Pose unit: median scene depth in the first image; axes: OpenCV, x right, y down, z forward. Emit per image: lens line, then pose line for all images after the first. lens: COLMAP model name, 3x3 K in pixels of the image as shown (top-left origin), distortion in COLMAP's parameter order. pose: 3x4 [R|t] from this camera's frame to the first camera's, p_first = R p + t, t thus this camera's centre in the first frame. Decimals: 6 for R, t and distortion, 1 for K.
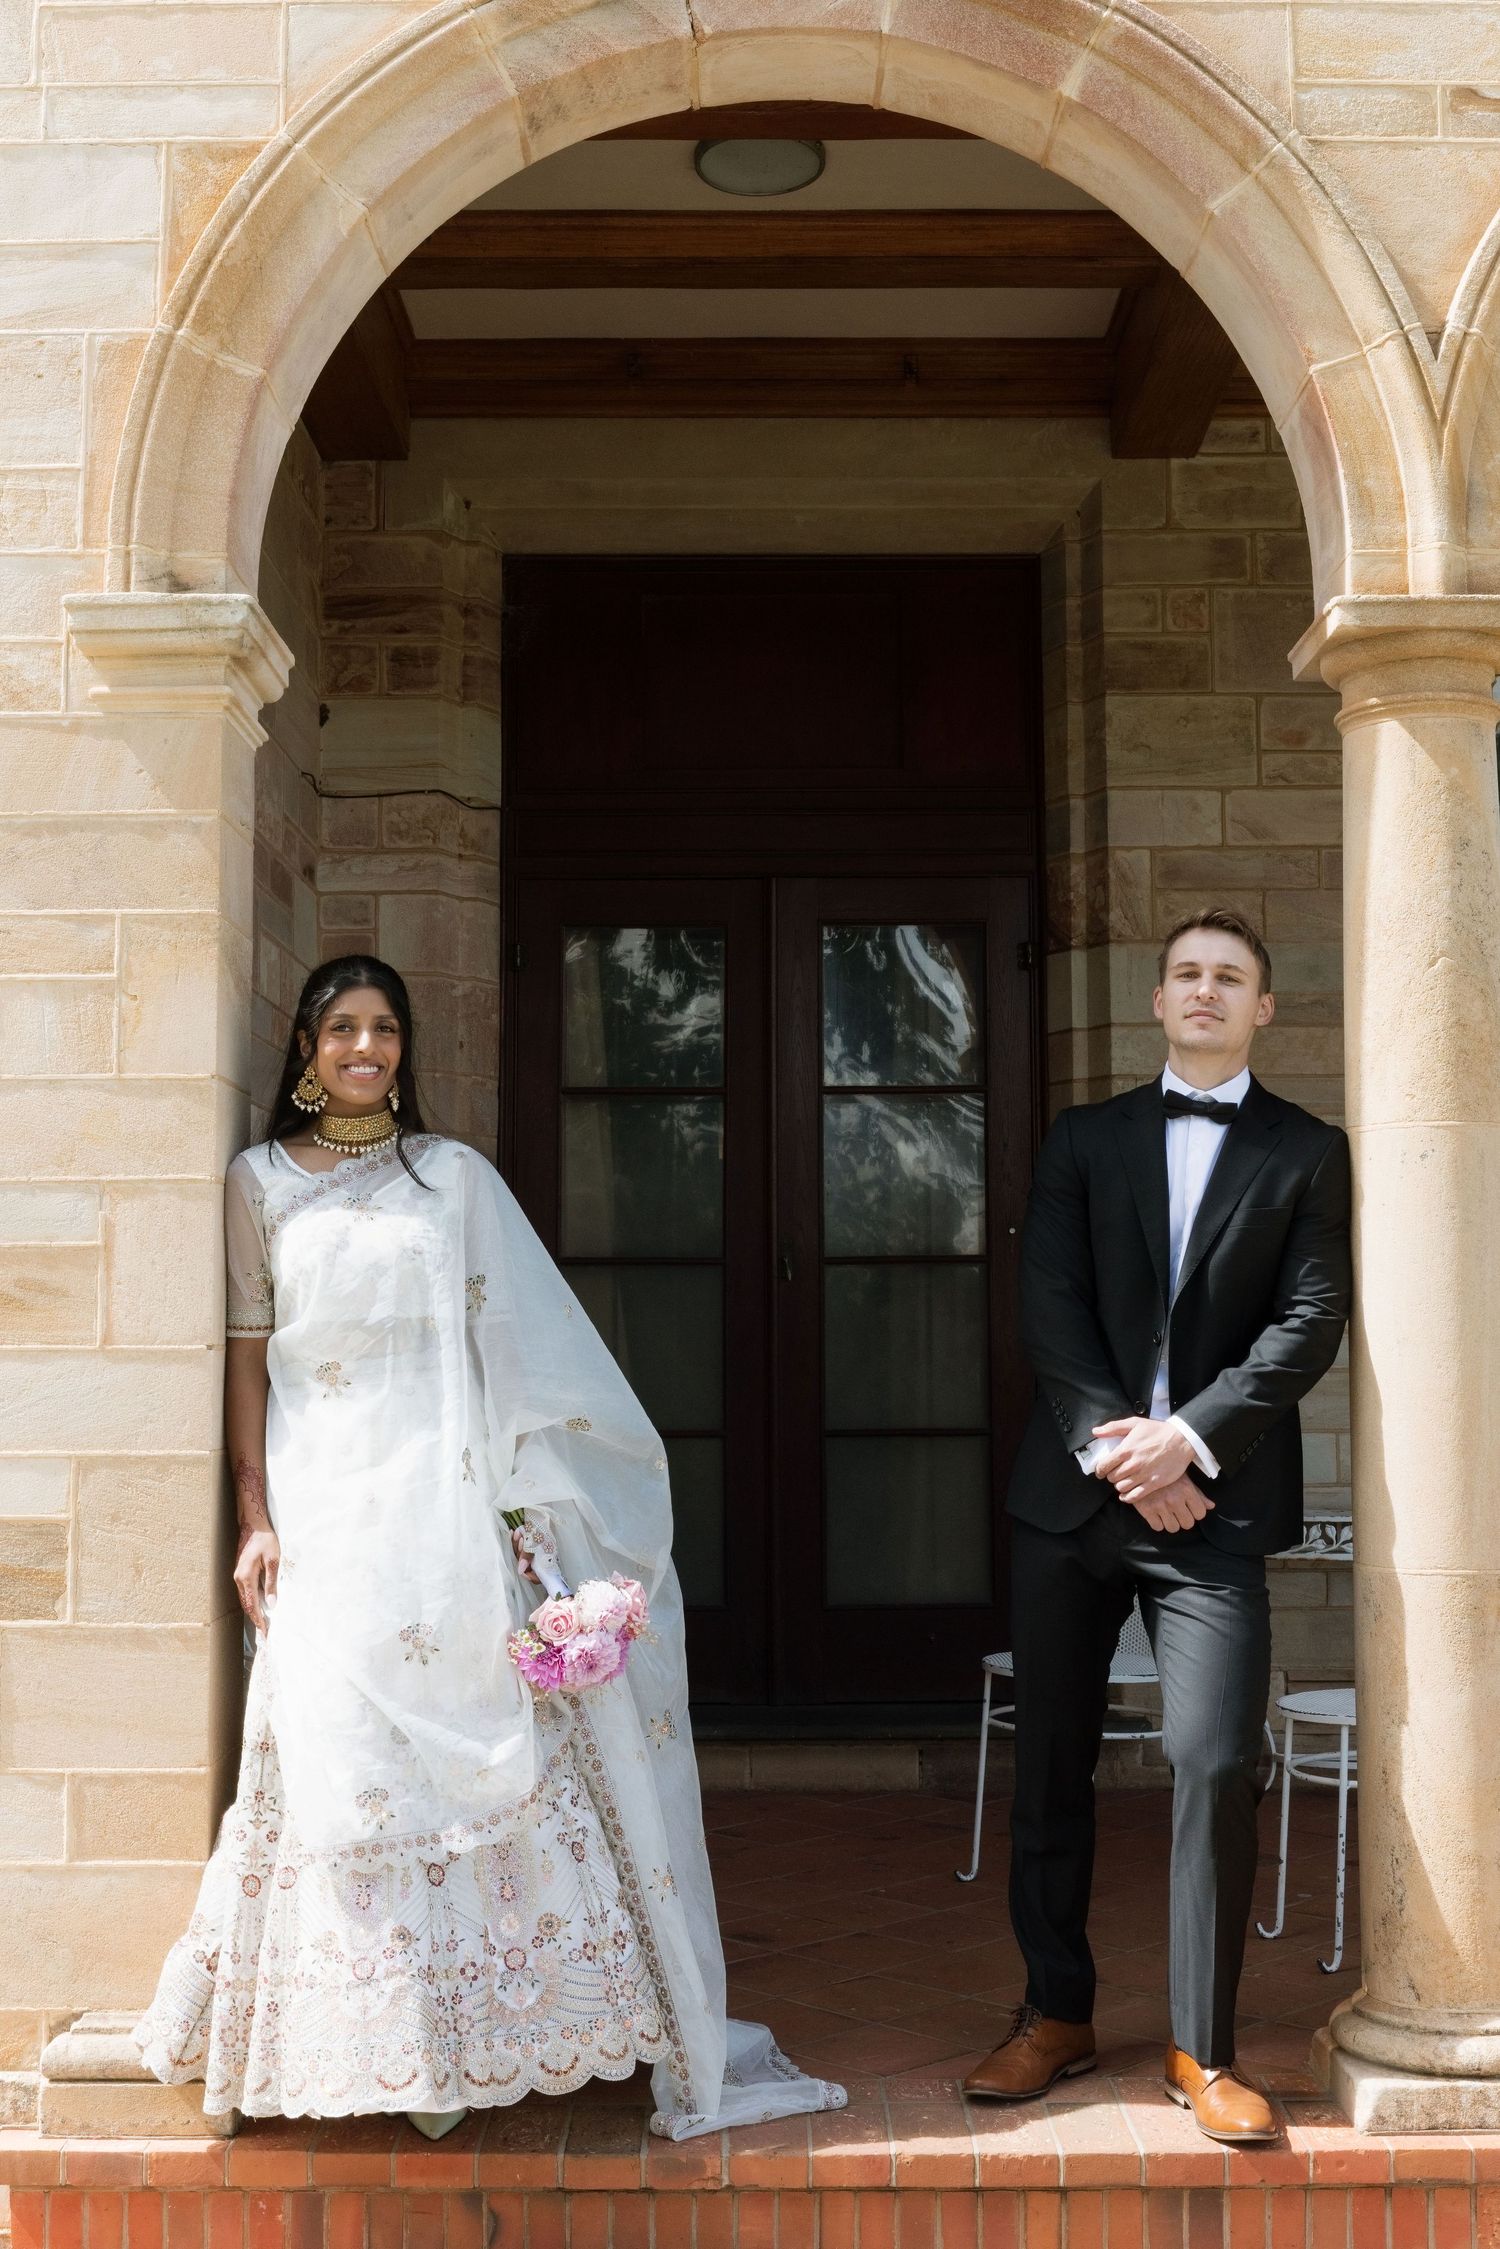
lens RADIAL K [[2538.1, 0, 756.9], [0, 2538.1, 1118.2], [0, 0, 1]] dist [-0.040779, 0.000000]
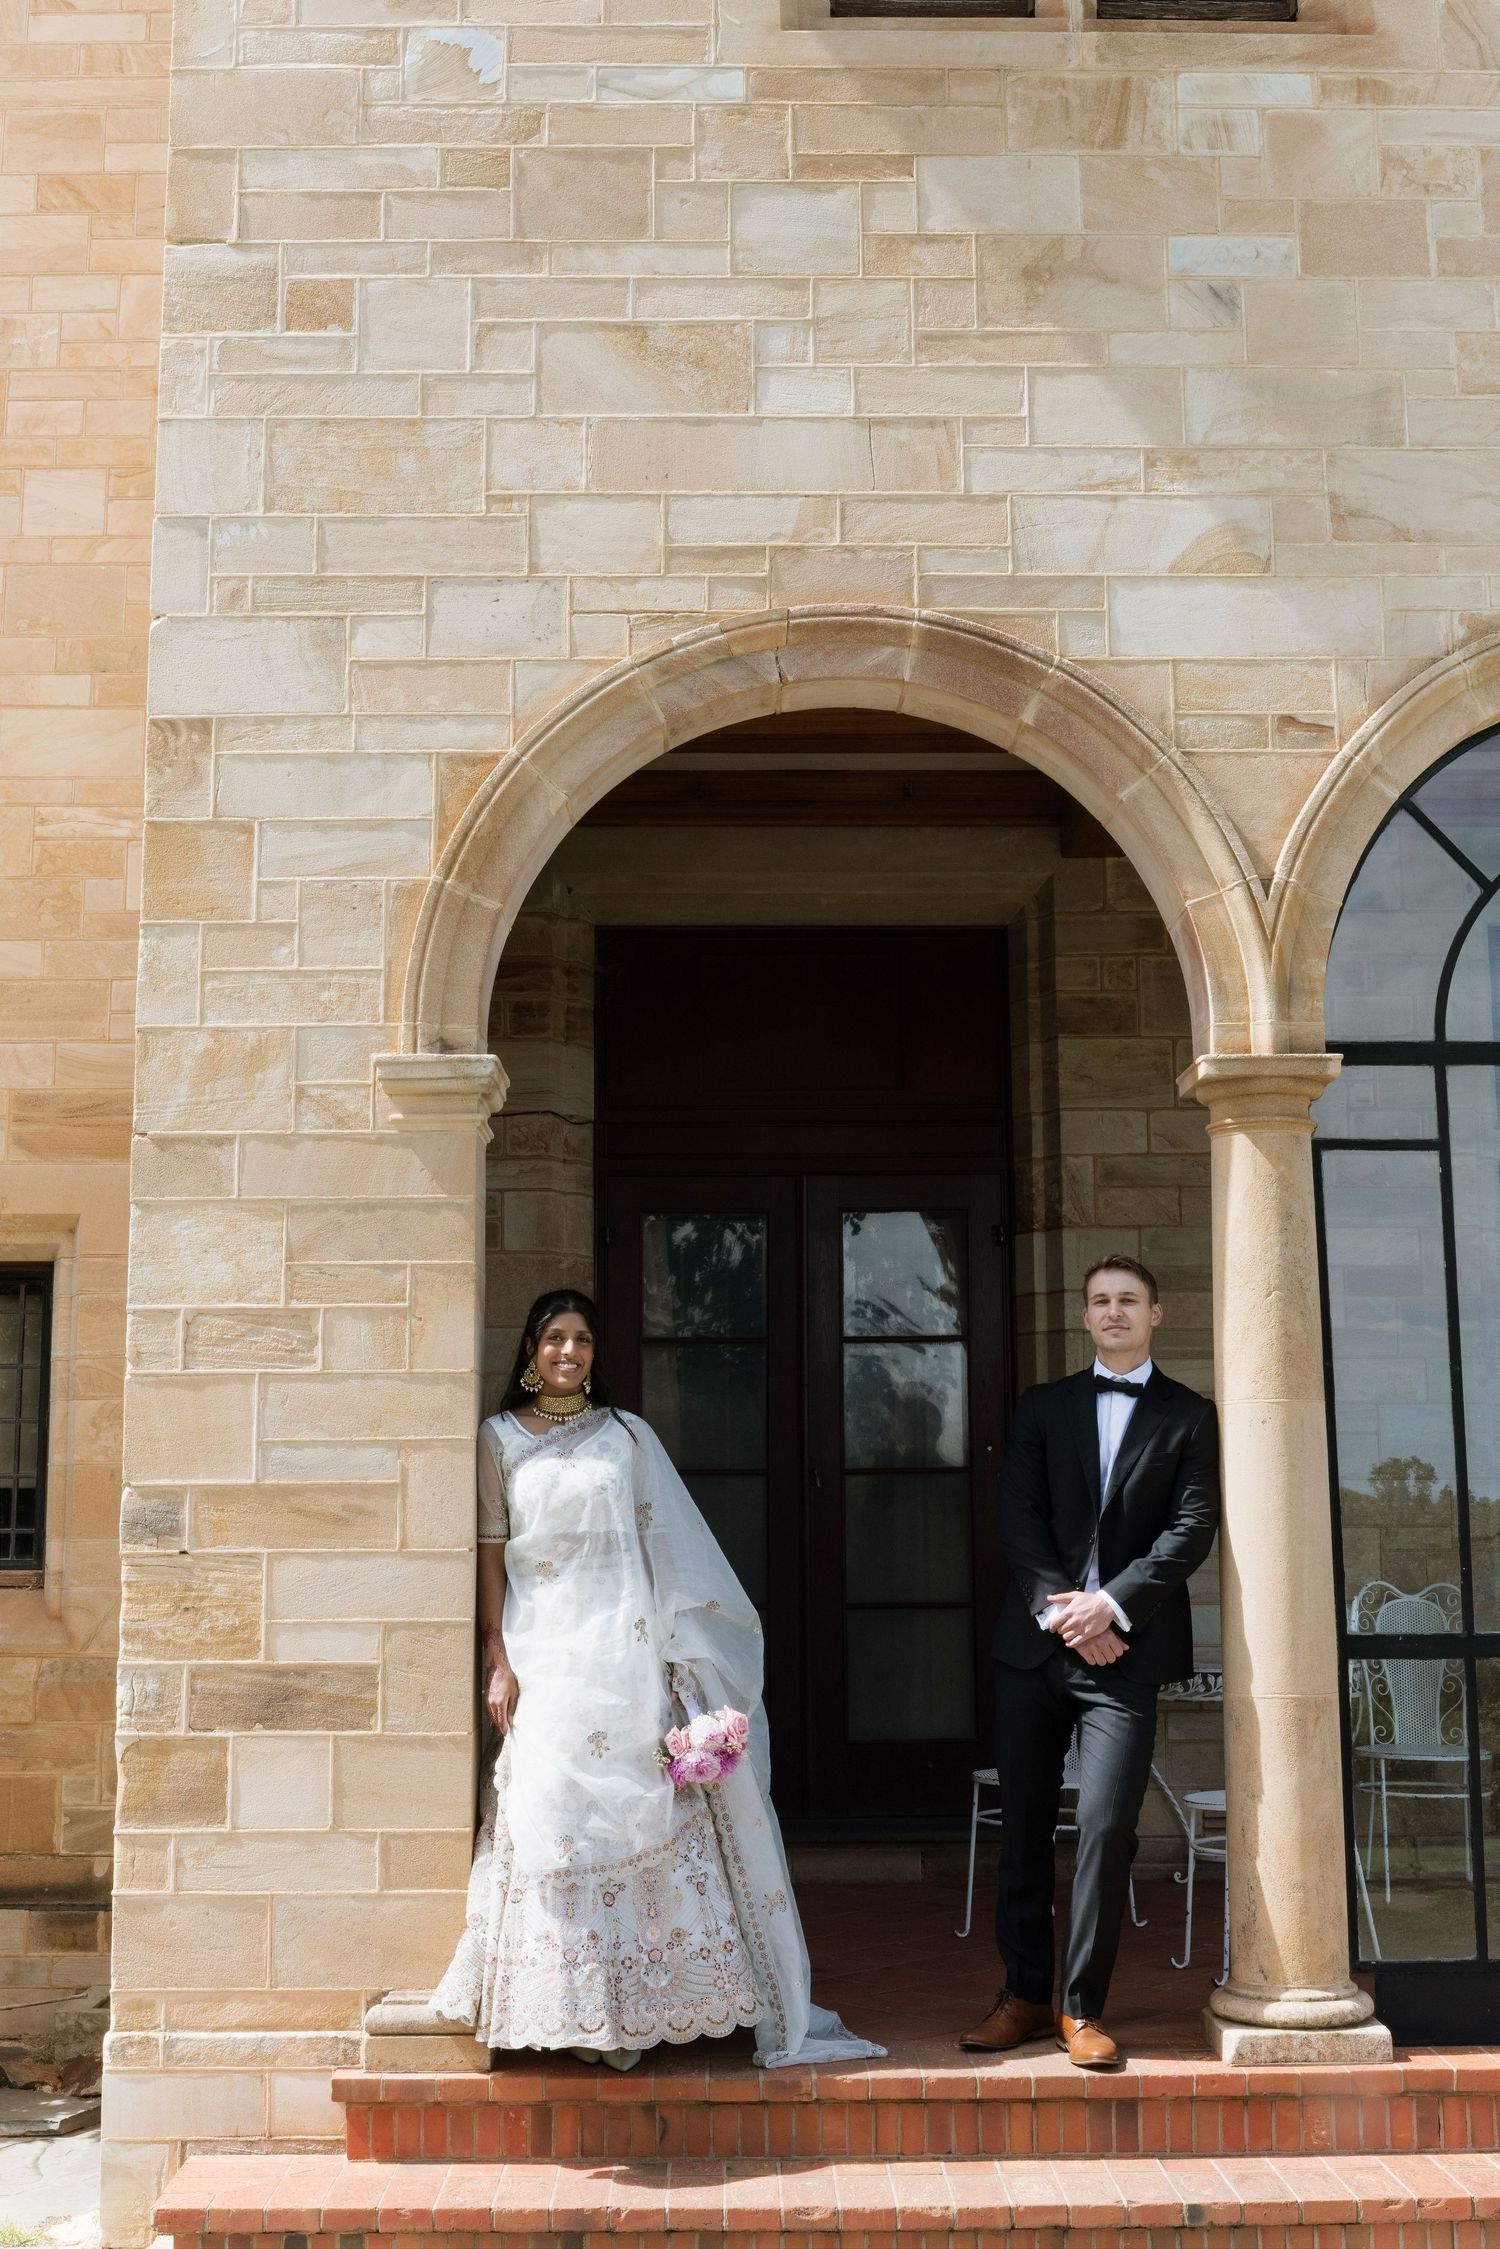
lens RADIAL K [[2538.1, 0, 739.2], [0, 2538.1, 1127.5], [0, 0, 1]] dist [-0.040779, 0.000000]
pose [[0.999977, -0.000988, 0.006647, -0.062311], [0.001408, 0.997985, -0.063431, -0.064667], [-0.006571, 0.063439, 0.997964, -0.526048]]
